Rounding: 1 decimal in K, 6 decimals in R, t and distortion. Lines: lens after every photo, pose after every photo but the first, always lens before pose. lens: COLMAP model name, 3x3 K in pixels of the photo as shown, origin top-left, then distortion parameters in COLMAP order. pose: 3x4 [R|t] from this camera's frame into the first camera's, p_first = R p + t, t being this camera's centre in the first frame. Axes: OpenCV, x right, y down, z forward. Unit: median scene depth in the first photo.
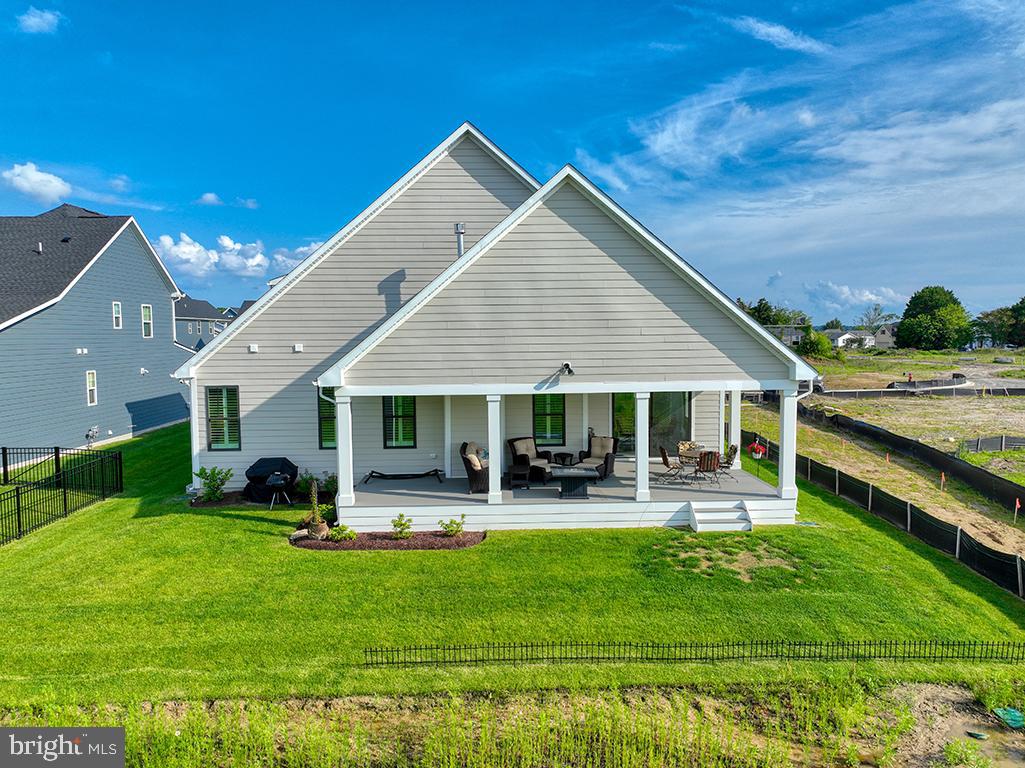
lens RADIAL K [[721.9, 0, 512.5], [0, 721.9, 384.0], [0, 0, 1]] dist [-0.000323, 0.003178]
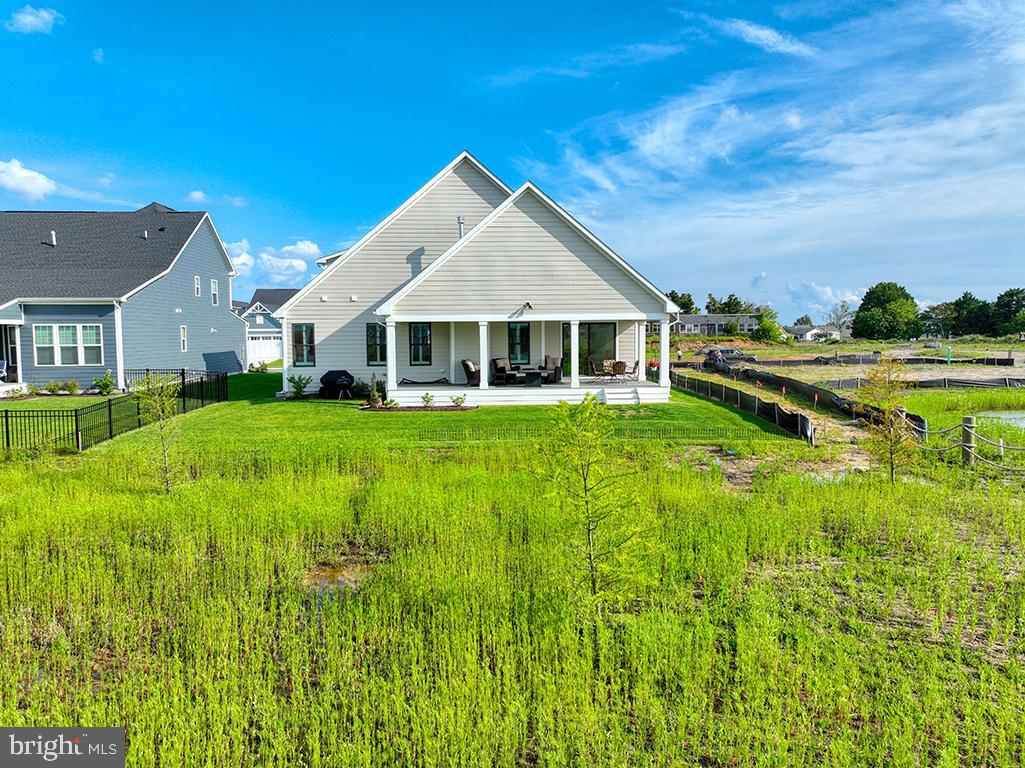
lens RADIAL K [[721.7, 0, 512.5], [0, 721.7, 384.0], [0, 0, 1]] dist [-0.005080, 0.001022]
pose [[0.999891, 0.003004, 0.014481, 0.014050], [-0.003016, 0.999995, 0.000839, 0.126228], [-0.014478, -0.000882, 0.999895, -0.513519]]
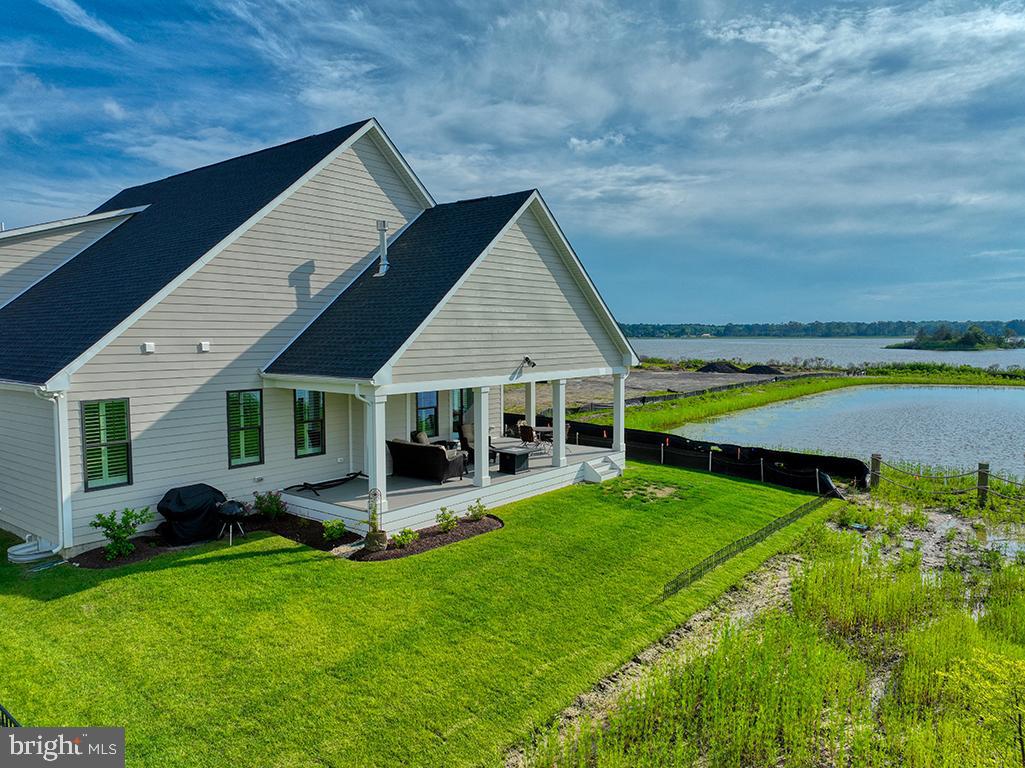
lens RADIAL K [[729.7, 0, 512.5], [0, 729.7, 384.0], [0, 0, 1]] dist [0.008777, 0.008474]
pose [[0.640118, -0.042731, 0.767088, -0.700912], [0.050486, 0.998634, 0.013499, -0.001710], [-0.766616, 0.030086, 0.641400, 0.210516]]
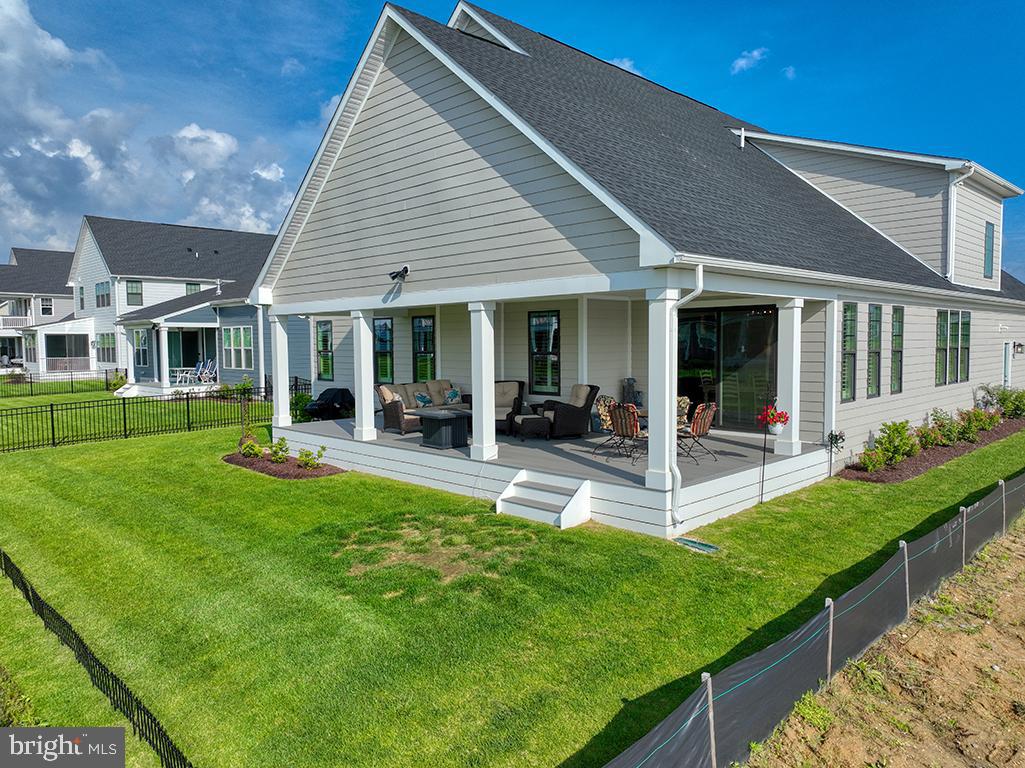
lens RADIAL K [[729.7, 0, 512.5], [0, 729.7, 384.0], [0, 0, 1]] dist [0.008777, 0.008474]
pose [[0.679748, 0.047787, -0.731887, 0.596553], [-0.048878, 0.998608, 0.019806, 0.061553], [0.731815, 0.022310, 0.681138, 0.456999]]
